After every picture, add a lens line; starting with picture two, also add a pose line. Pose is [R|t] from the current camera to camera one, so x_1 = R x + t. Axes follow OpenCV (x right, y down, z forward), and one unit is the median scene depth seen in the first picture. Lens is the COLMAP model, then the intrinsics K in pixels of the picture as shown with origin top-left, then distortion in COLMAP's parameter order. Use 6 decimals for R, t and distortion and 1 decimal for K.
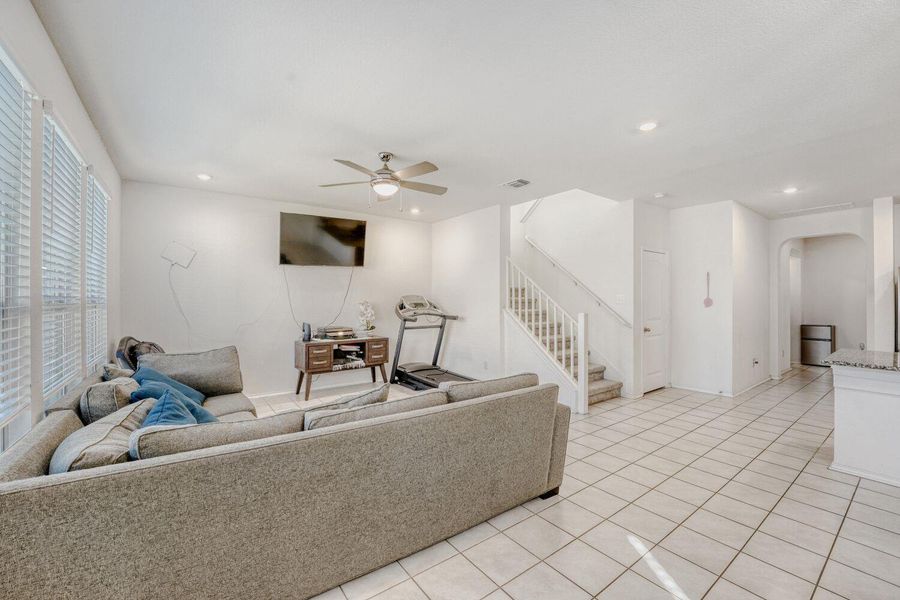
lens RADIAL K [[370.9, 0, 447.3], [0, 370.9, 298.3], [0, 0, 1]] dist [-0.027568, 0.002062]
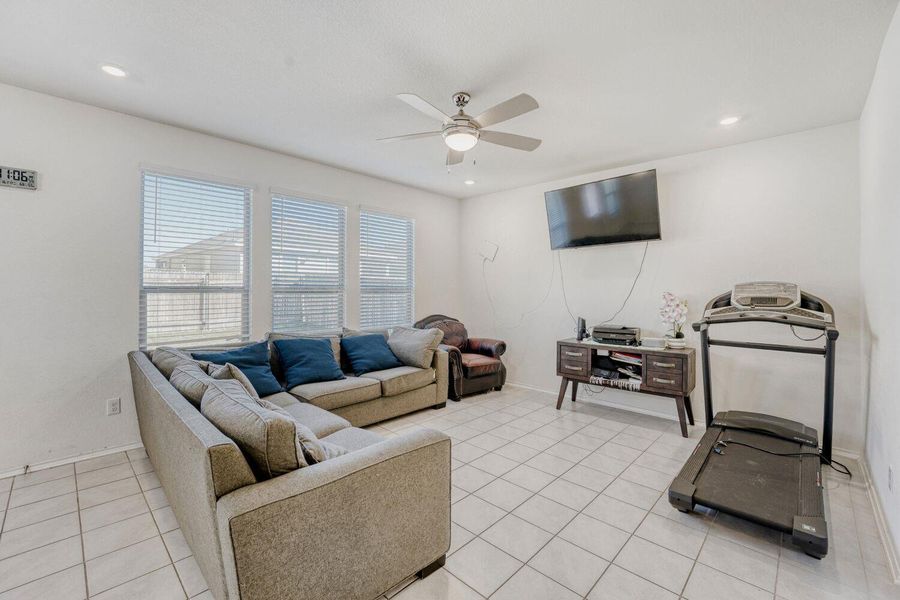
lens RADIAL K [[370.9, 0, 447.7], [0, 370.9, 290.6], [0, 0, 1]] dist [-0.027568, 0.002062]
pose [[0.166208, 0.007163, -0.986065, 0.373936], [-0.009573, 0.999938, 0.005650, 0.005278], [0.986044, 0.008500, 0.166266, 0.561722]]
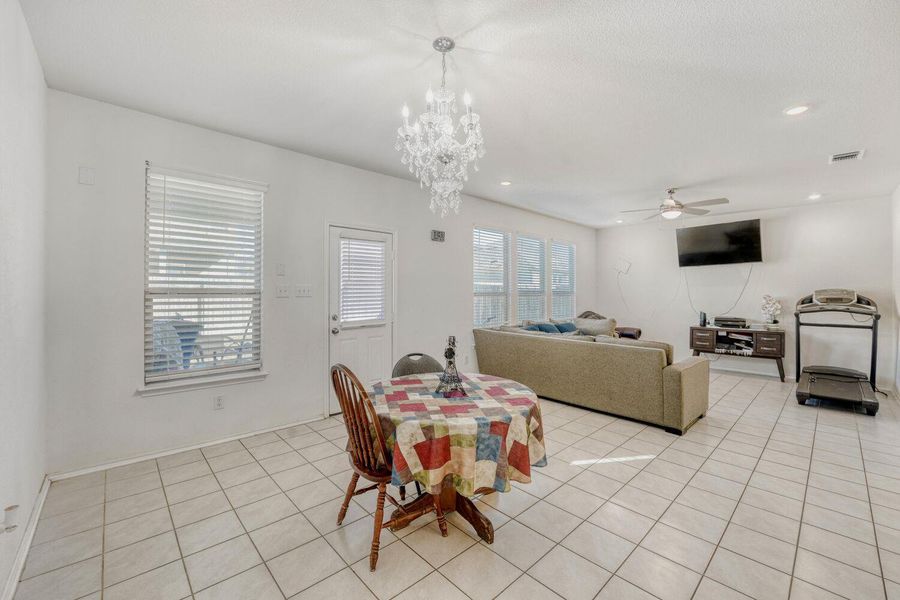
lens RADIAL K [[370.9, 0, 443.8], [0, 370.9, 292.4], [0, 0, 1]] dist [-0.027568, 0.002062]
pose [[0.122915, 0.003365, -0.992411, 0.730376], [-0.005572, 0.999981, 0.002700, 0.002919], [0.992402, 0.005198, 0.122932, -0.020248]]
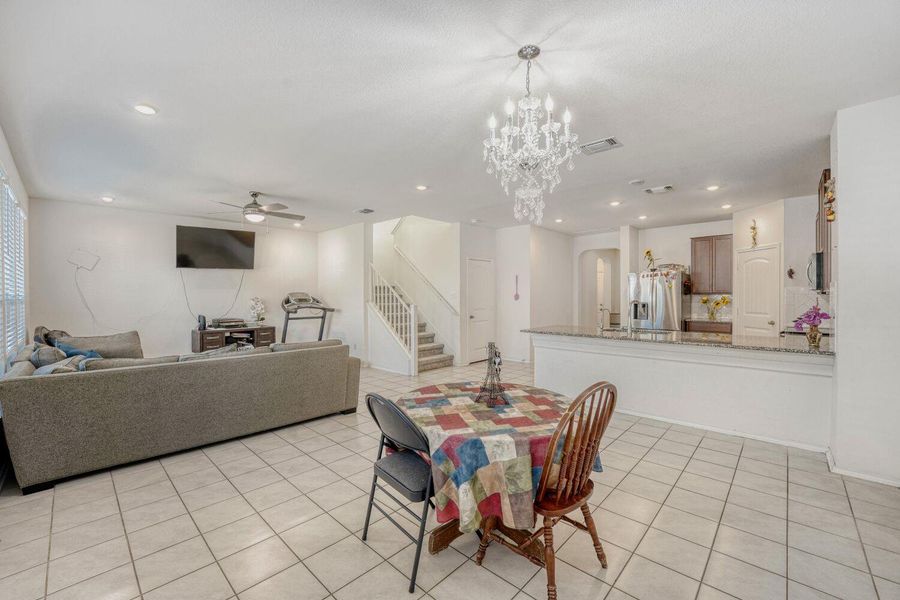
lens RADIAL K [[370.9, 0, 451.5], [0, 370.9, 298.7], [0, 0, 1]] dist [-0.027568, 0.002062]
pose [[0.981509, -0.005797, 0.191330, 0.196111], [0.003630, 0.999925, 0.011674, 0.000870], [-0.191383, -0.010763, 0.981456, -0.343880]]
